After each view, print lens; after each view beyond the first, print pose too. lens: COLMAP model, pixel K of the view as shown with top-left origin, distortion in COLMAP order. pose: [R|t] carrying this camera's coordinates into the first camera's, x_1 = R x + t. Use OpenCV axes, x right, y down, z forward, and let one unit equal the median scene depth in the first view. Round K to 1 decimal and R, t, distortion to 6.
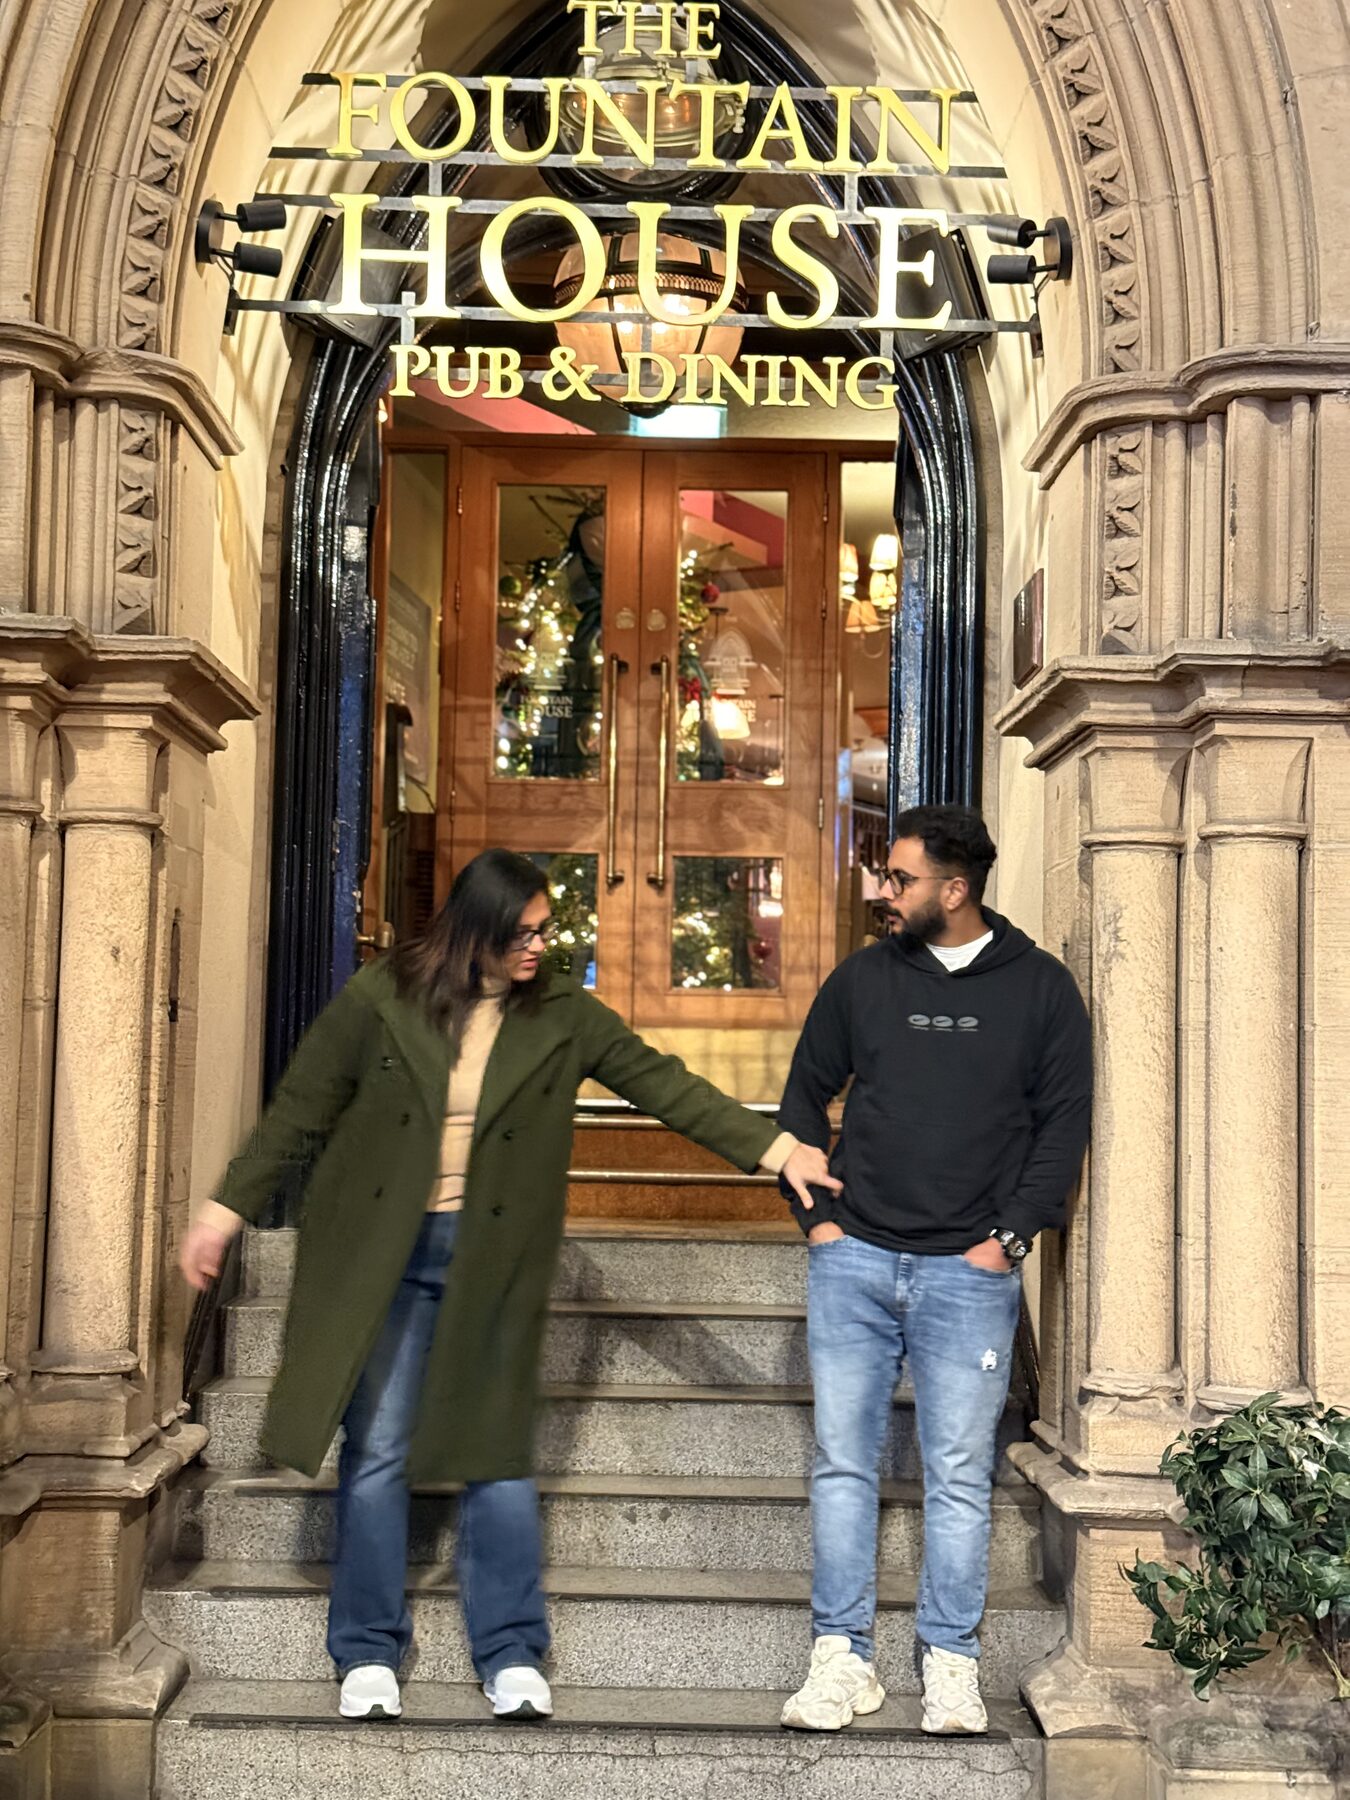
lens RADIAL K [[2510.4, 0, 643.4], [0, 2510.4, 896.7], [0, 0, 1]] dist [0.109961, 0.005096]
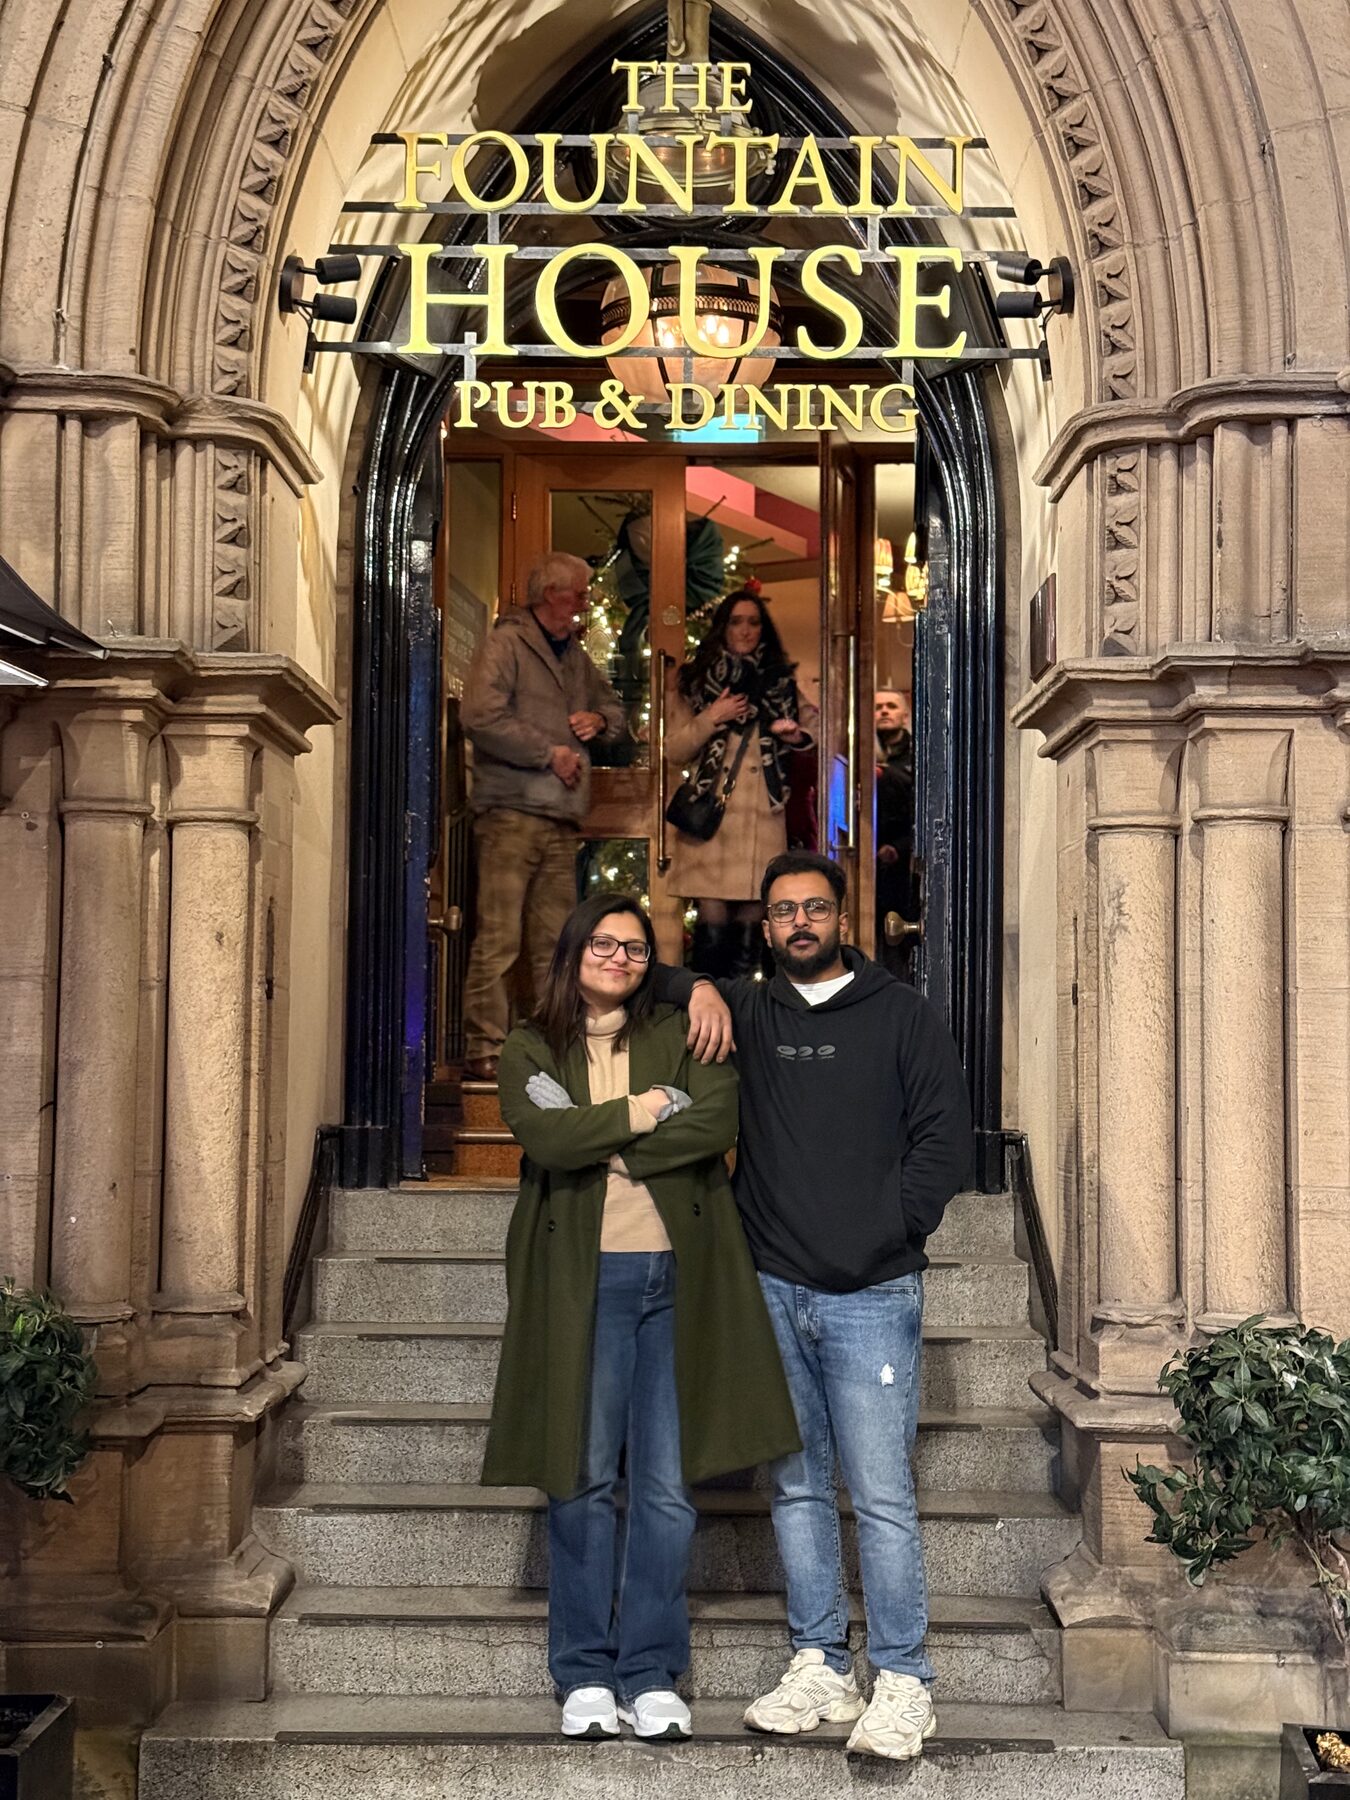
lens RADIAL K [[2510.4, 0, 643.4], [0, 2510.4, 896.7], [0, 0, 1]] dist [0.109961, 0.005096]
pose [[0.999704, -0.013790, -0.020020, 0.000811], [0.013960, 0.999868, 0.008356, -0.002494], [0.019903, -0.008633, 0.999765, -0.107600]]
